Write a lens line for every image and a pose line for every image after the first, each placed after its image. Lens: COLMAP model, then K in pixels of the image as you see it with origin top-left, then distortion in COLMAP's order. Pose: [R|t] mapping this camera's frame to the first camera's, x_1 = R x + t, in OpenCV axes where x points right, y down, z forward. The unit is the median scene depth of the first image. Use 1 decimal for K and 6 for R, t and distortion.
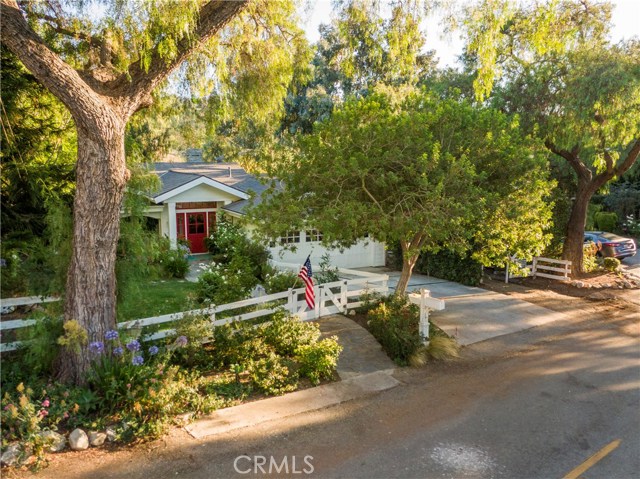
lens RADIAL K [[554.7, 0, 320.0], [0, 554.7, 239.5], [0, 0, 1]] dist [0.016428, 0.002083]
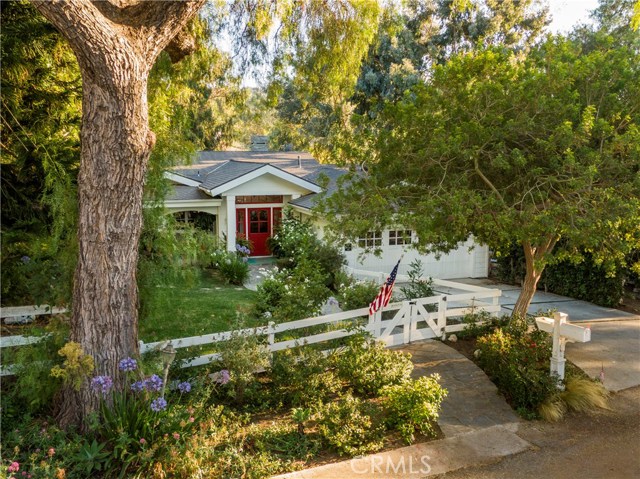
lens RADIAL K [[614.3, 0, 320.0], [0, 614.3, 239.5], [0, 0, 1]] dist [0.014872, 0.013448]
pose [[0.991767, 0.020247, -0.126442, -0.022296], [-0.021220, 0.999755, -0.006353, 0.007331], [0.126282, 0.008984, 0.991954, 0.169901]]
